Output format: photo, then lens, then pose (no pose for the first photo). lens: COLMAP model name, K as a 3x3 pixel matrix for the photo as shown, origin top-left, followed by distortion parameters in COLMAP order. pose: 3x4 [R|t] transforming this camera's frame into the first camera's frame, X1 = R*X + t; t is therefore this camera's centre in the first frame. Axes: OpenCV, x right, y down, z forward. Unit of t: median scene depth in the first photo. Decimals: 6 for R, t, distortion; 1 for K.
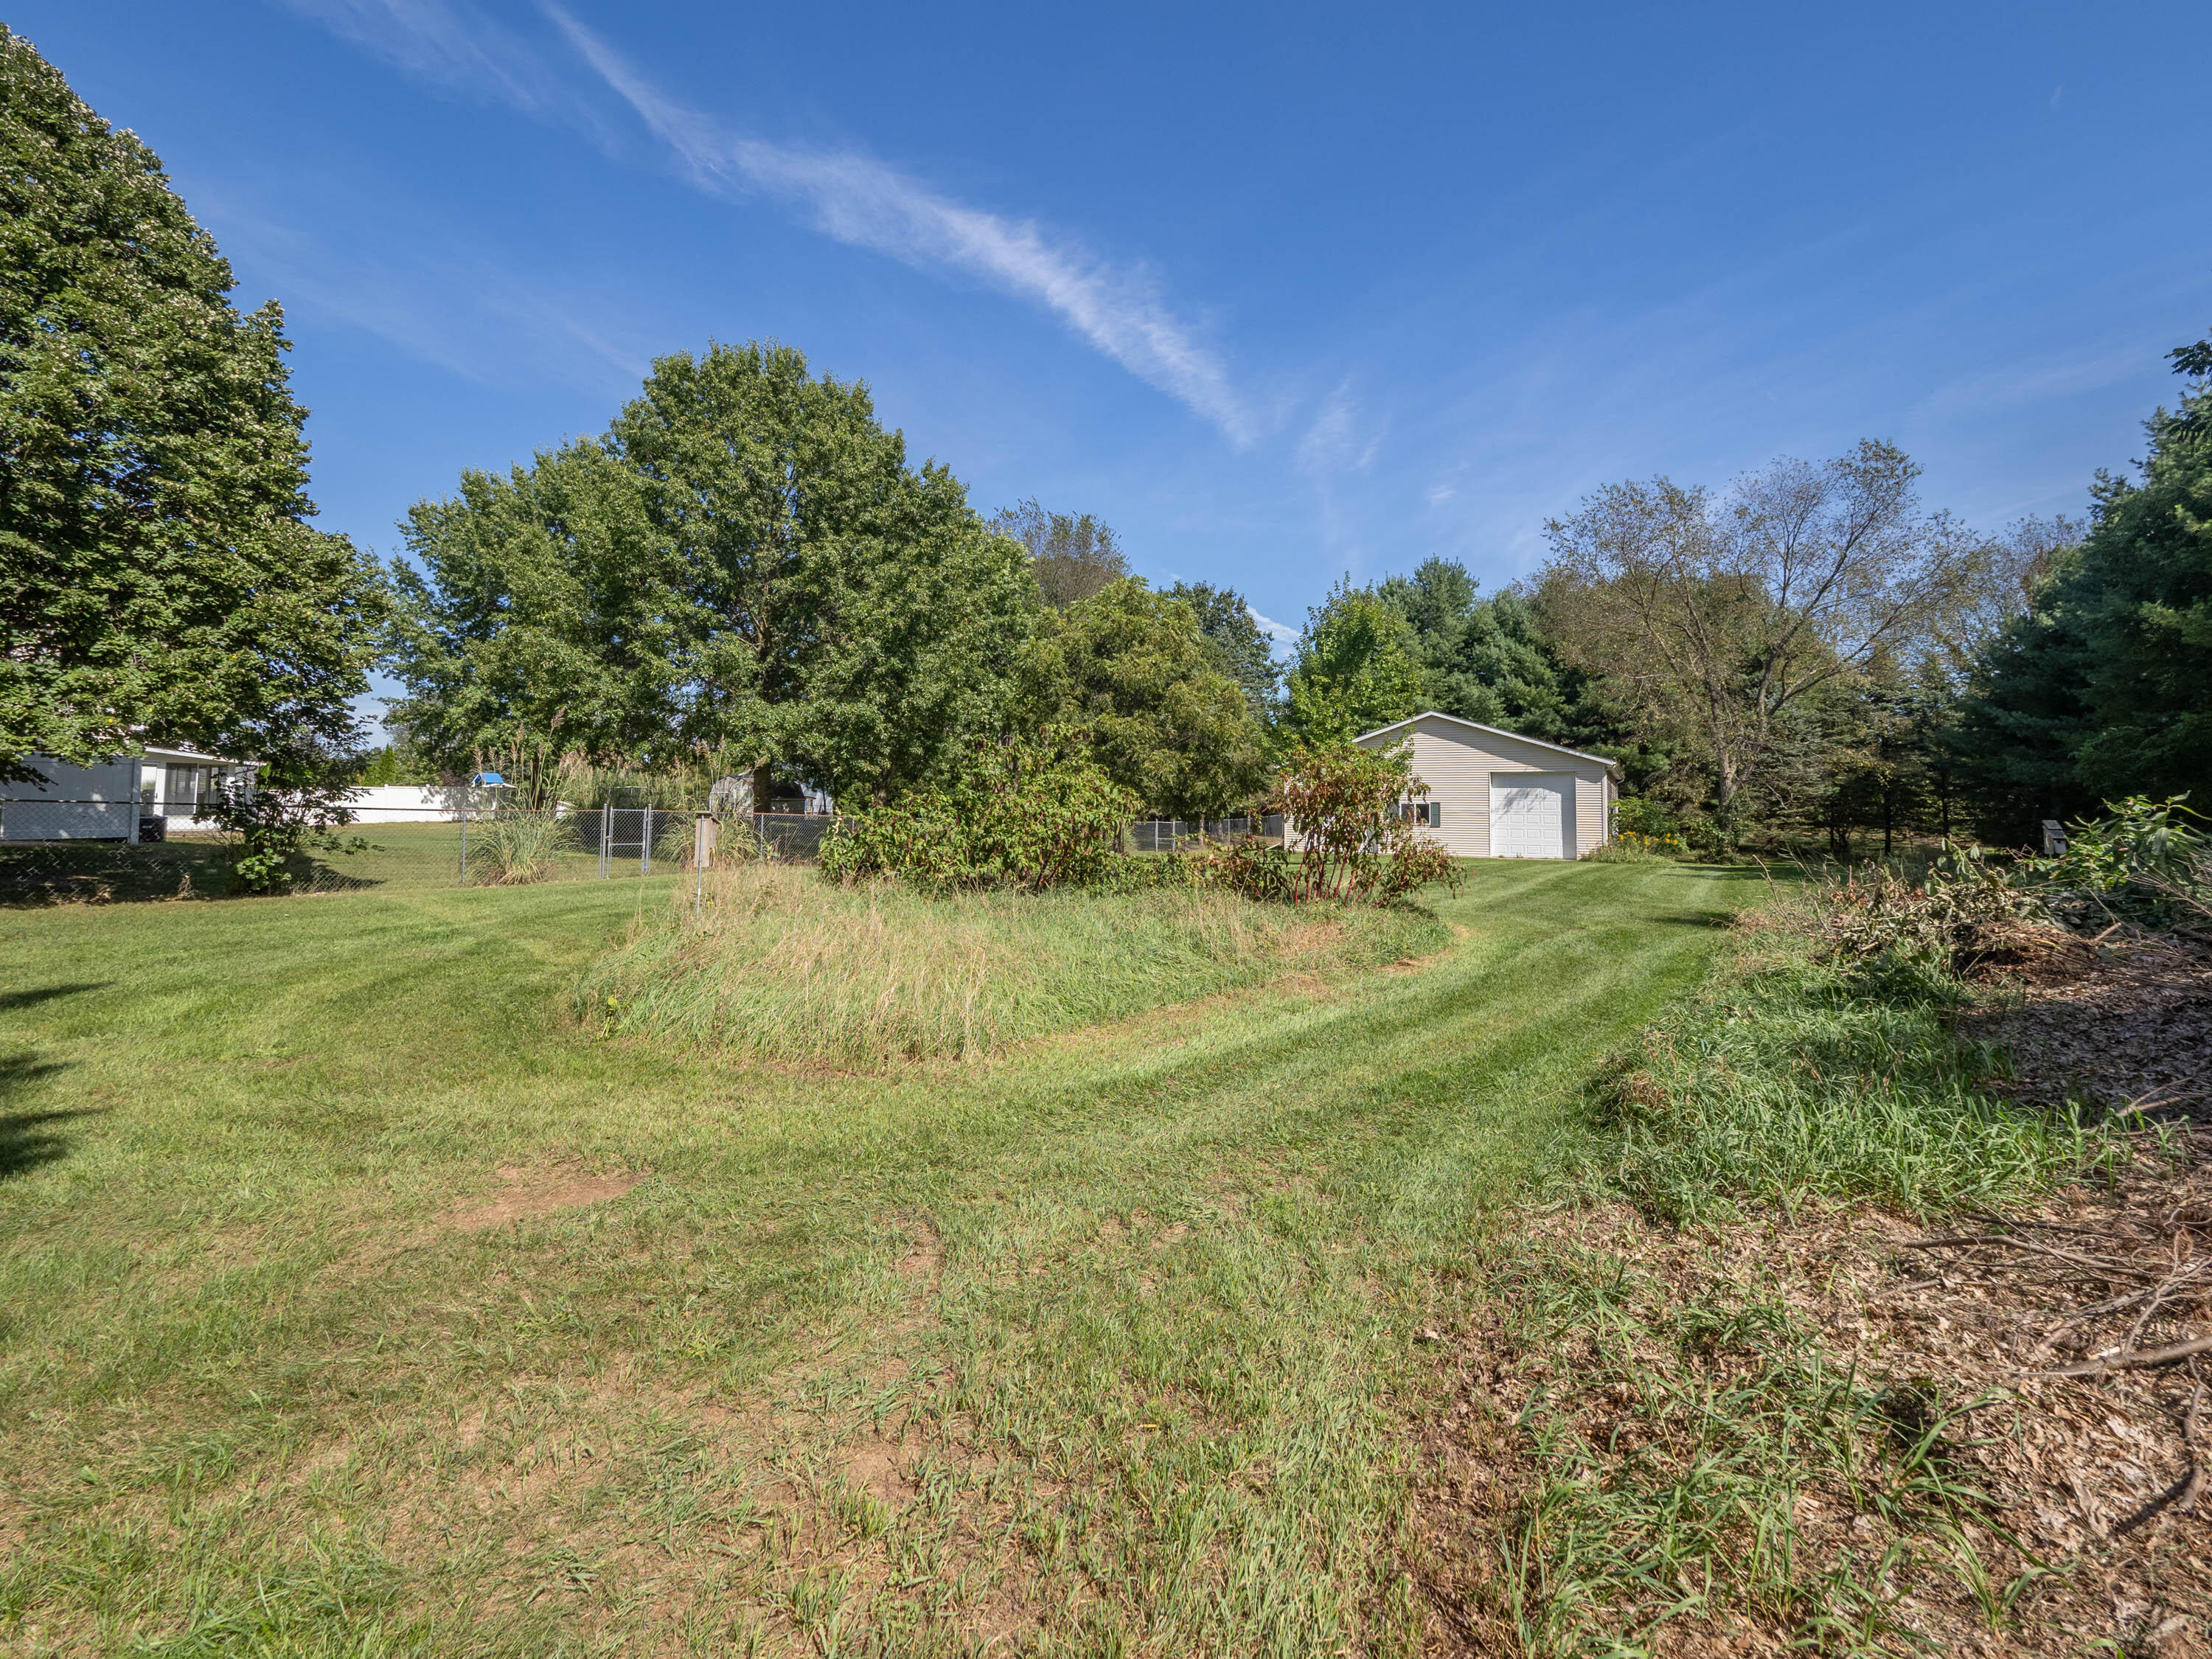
lens RADIAL K [[998.1, 0, 1041.1], [0, 998.1, 749.0], [0, 0, 1]] dist [-0.043914, 0.001702]
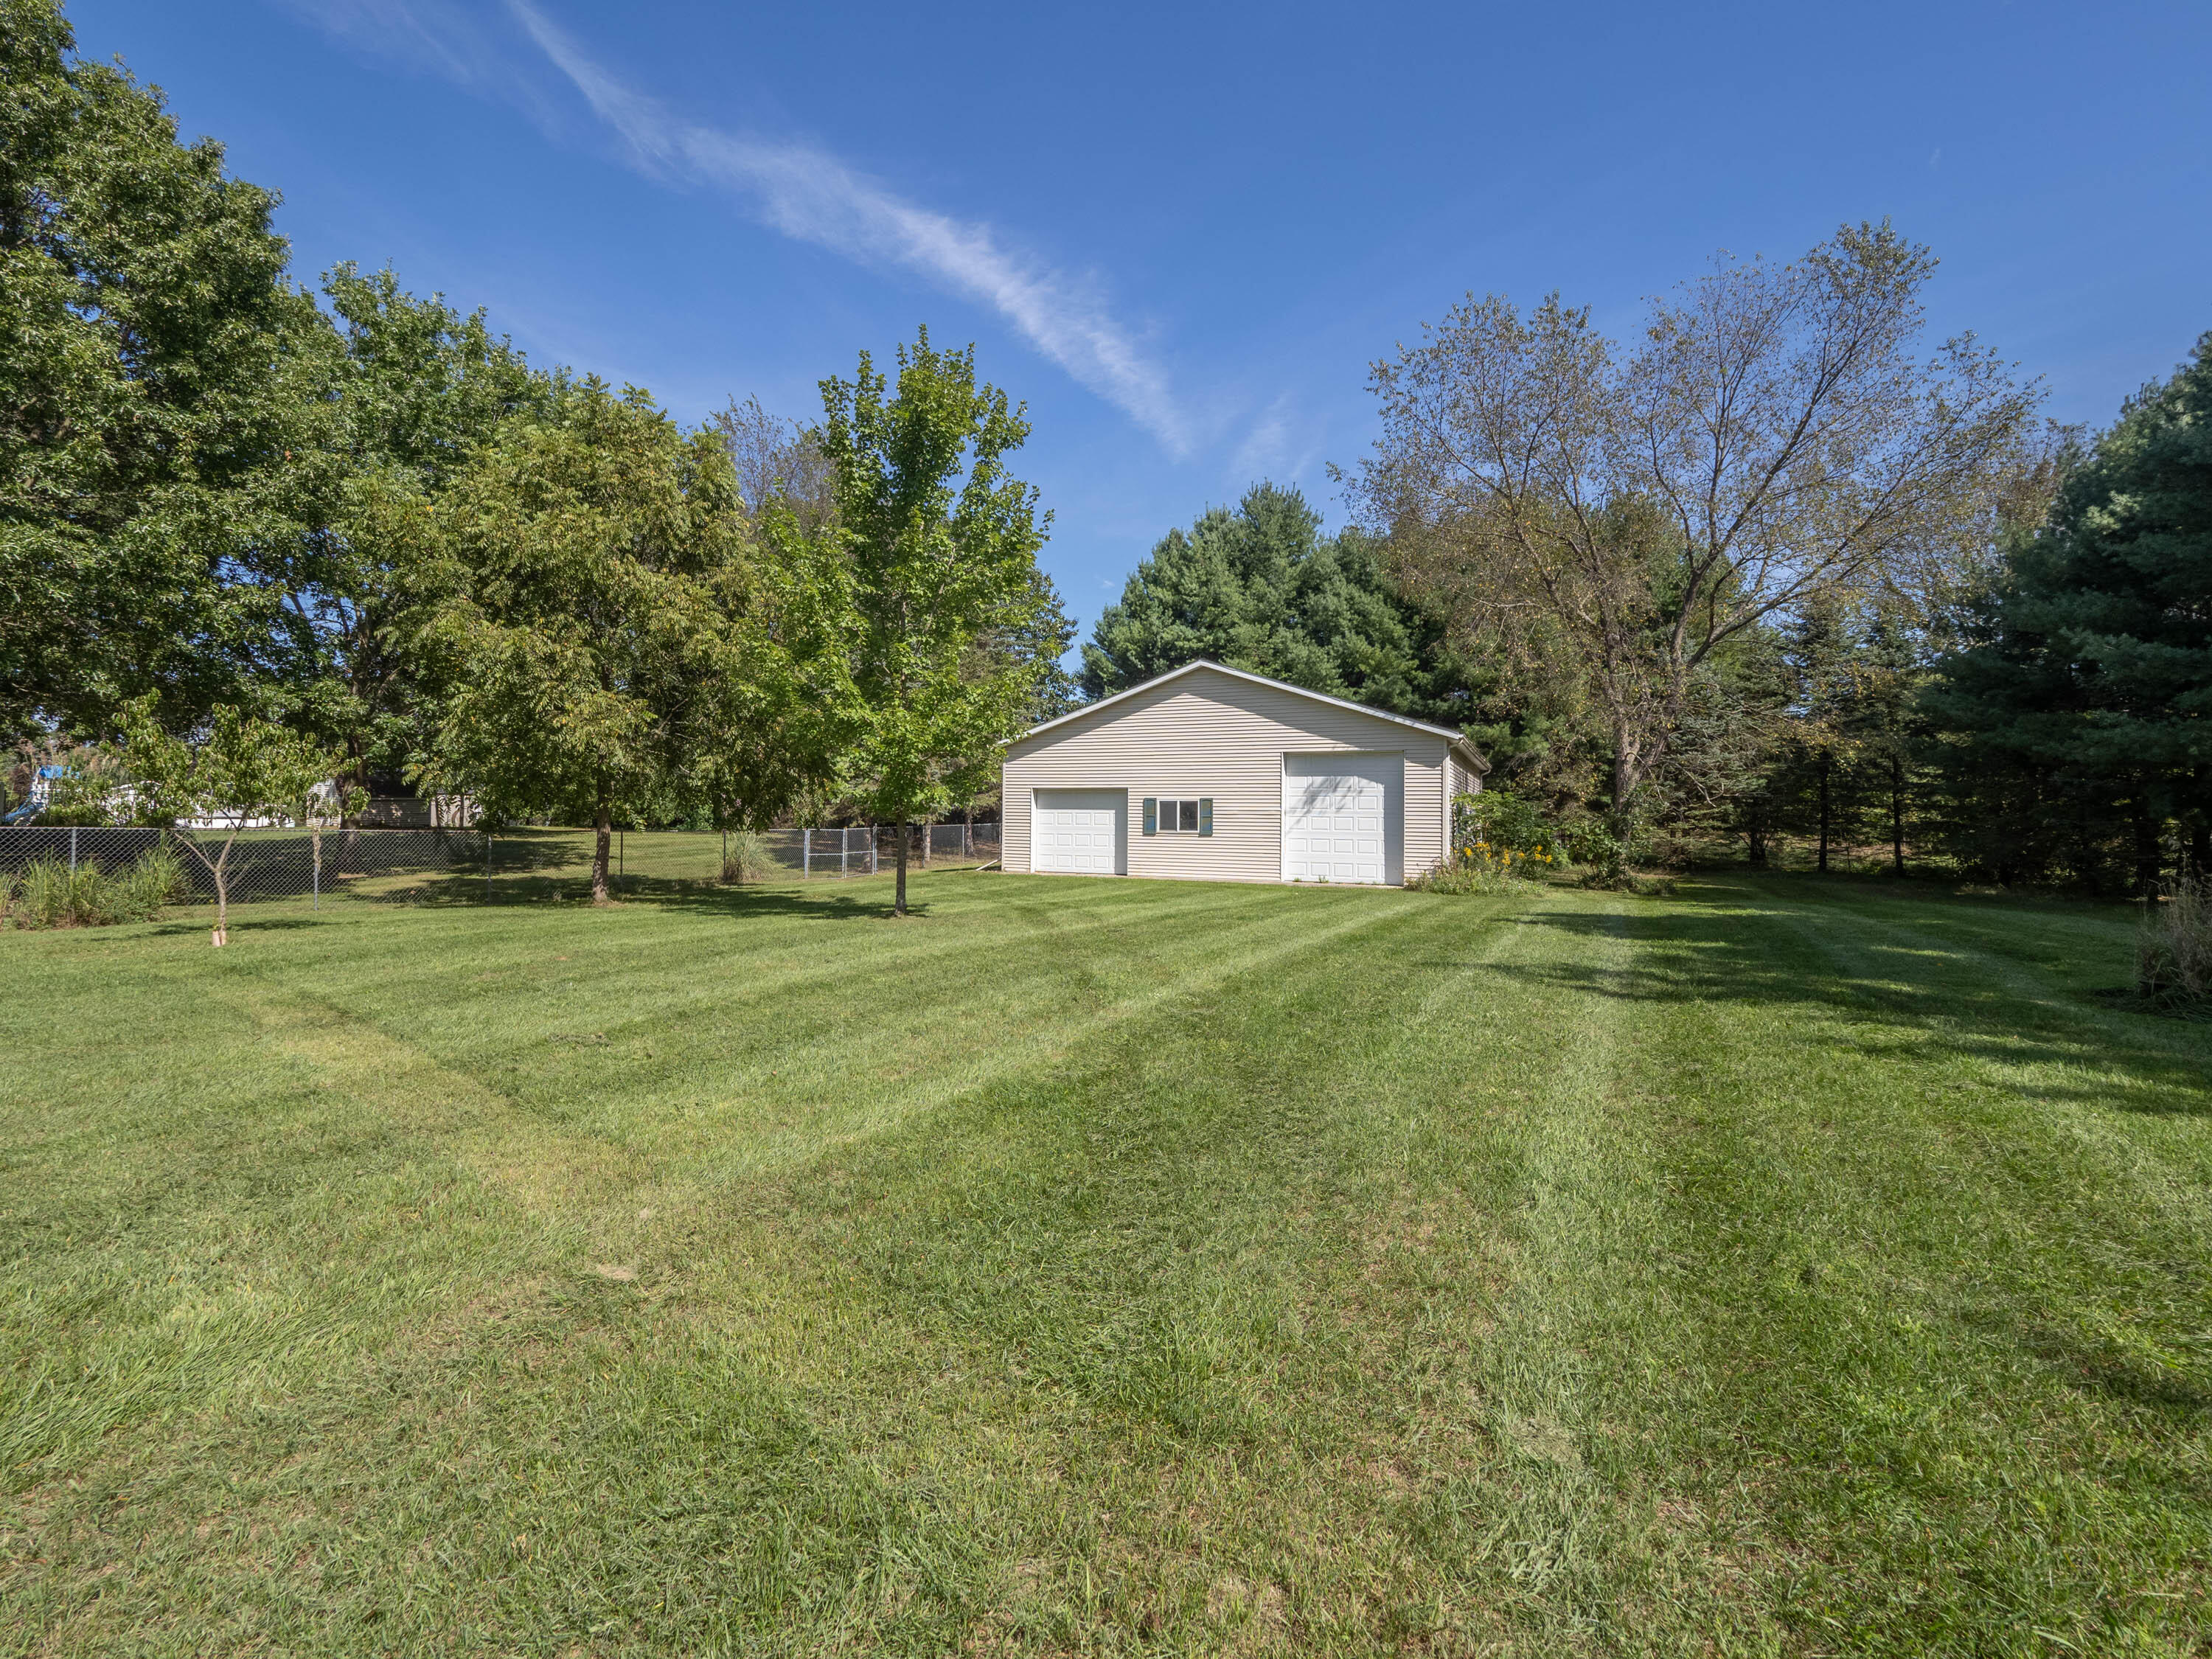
lens RADIAL K [[962.0, 0, 1115.2], [0, 962.0, 811.2], [0, 0, 1]] dist [-0.015610, -0.001105]
pose [[0.992482, -0.006830, 0.122198, 0.220278], [0.000044, 0.998462, 0.055446, 0.021703], [-0.122389, -0.055024, 0.990956, 0.310721]]
